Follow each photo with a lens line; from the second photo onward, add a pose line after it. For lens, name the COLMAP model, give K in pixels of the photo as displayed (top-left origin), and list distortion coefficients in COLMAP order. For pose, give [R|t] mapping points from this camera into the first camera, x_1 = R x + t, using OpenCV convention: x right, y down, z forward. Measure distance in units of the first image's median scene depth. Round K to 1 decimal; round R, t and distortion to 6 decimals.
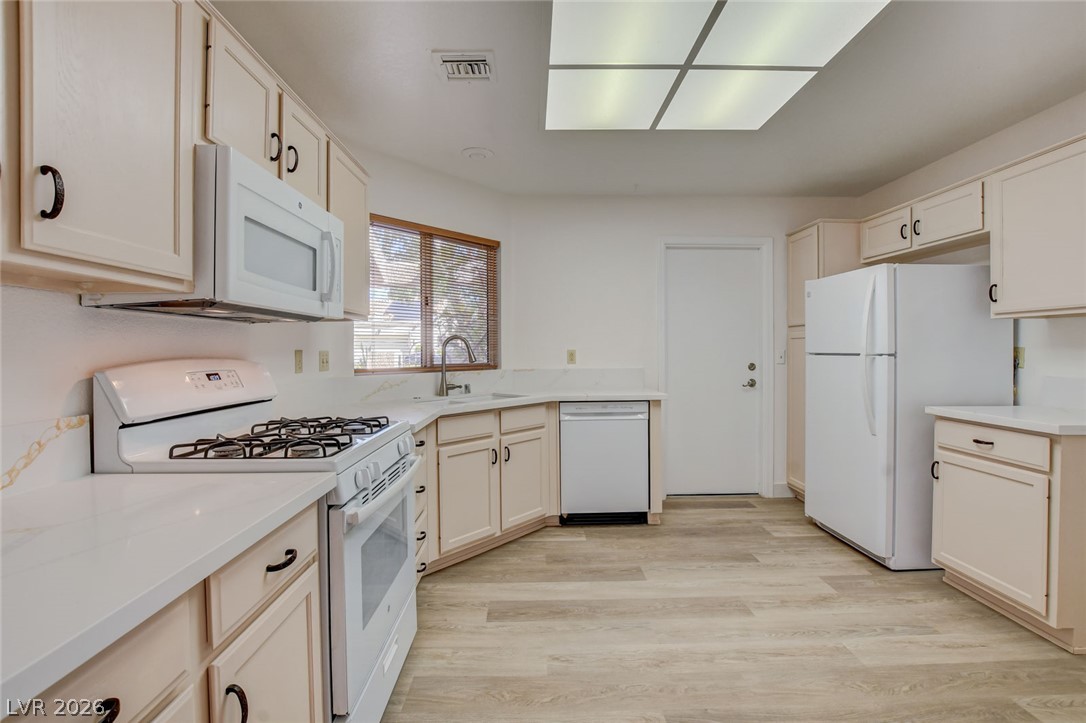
lens RADIAL K [[482.2, 0, 540.1], [0, 482.2, 352.4], [0, 0, 1]] dist [-0.034279, 0.006035]
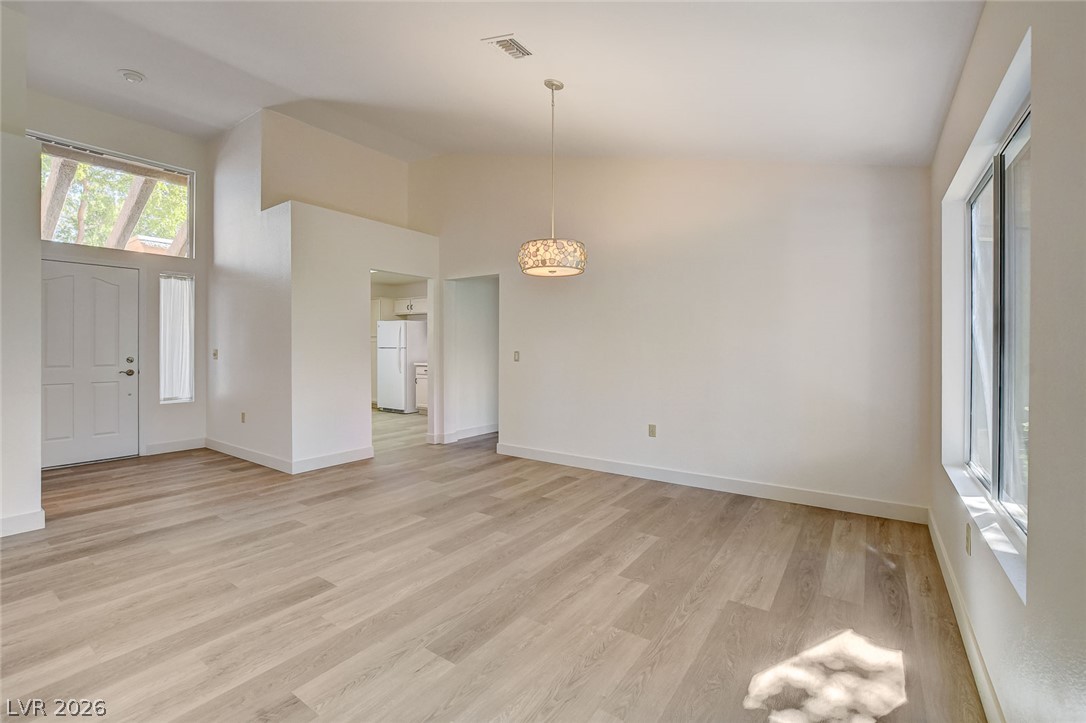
lens RADIAL K [[476.3, 0, 540.6], [0, 476.3, 346.6], [0, 0, 1]] dist [-0.022830, 0.000845]
pose [[0.582828, 0.004624, 0.812583, -1.268217], [0.000666, 0.999981, -0.006168, 0.014939], [-0.812595, 0.004136, 0.582813, -1.537446]]
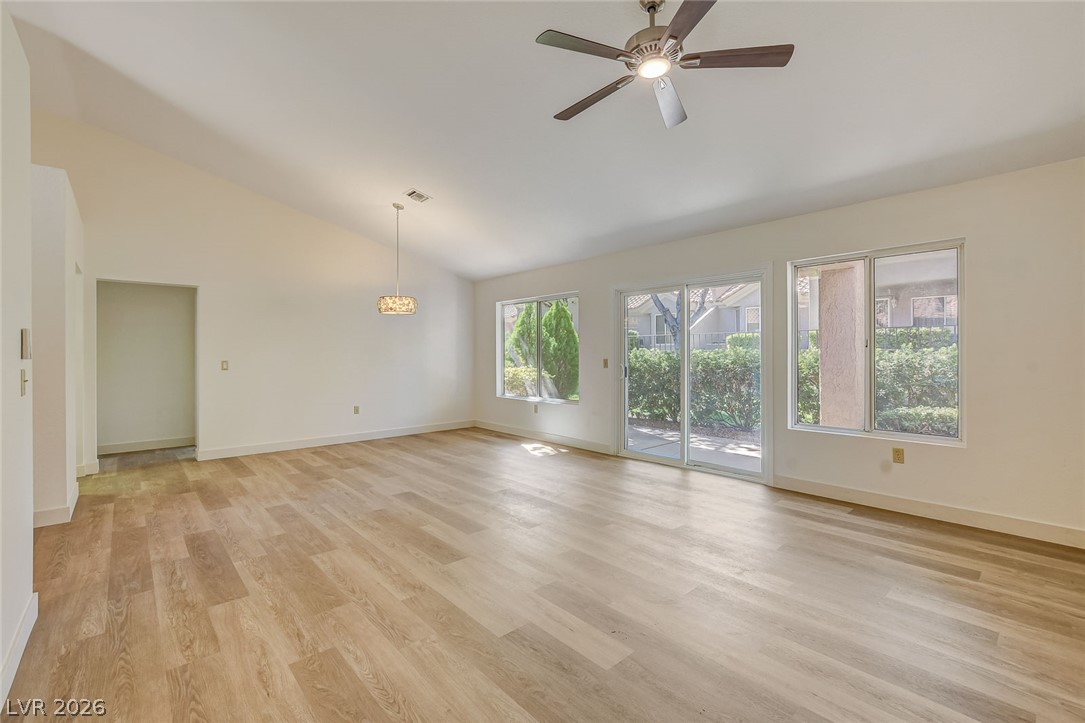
lens RADIAL K [[469.7, 0, 542.6], [0, 469.7, 354.2], [0, 0, 1]] dist [-0.011110, 0.000792]
pose [[-0.658192, 0.008101, 0.752807, -2.207881], [0.012764, 0.999918, 0.000400, 0.009371], [-0.752742, 0.009873, -0.658241, -0.063081]]
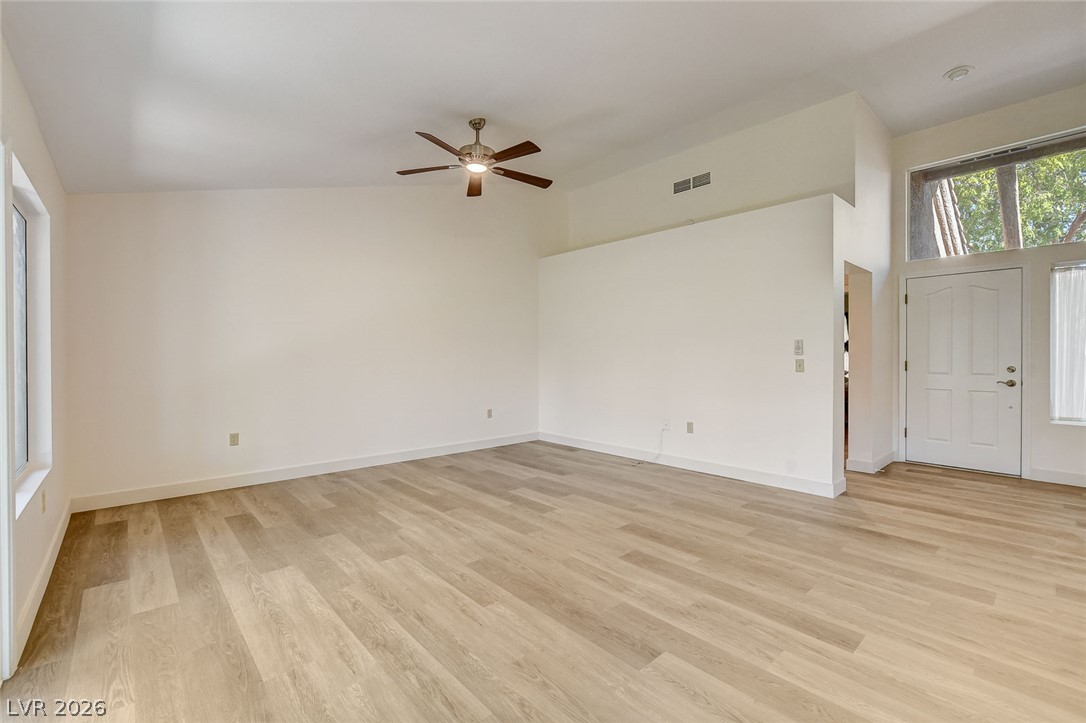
lens RADIAL K [[475.7, 0, 538.5], [0, 475.7, 354.5], [0, 0, 1]] dist [-0.017305, 0.001200]
pose [[0.652749, 0.005034, -0.757558, -0.566385], [-0.007205, 0.999974, 0.000437, 0.012675], [0.757540, 0.005173, 0.652768, -1.532259]]
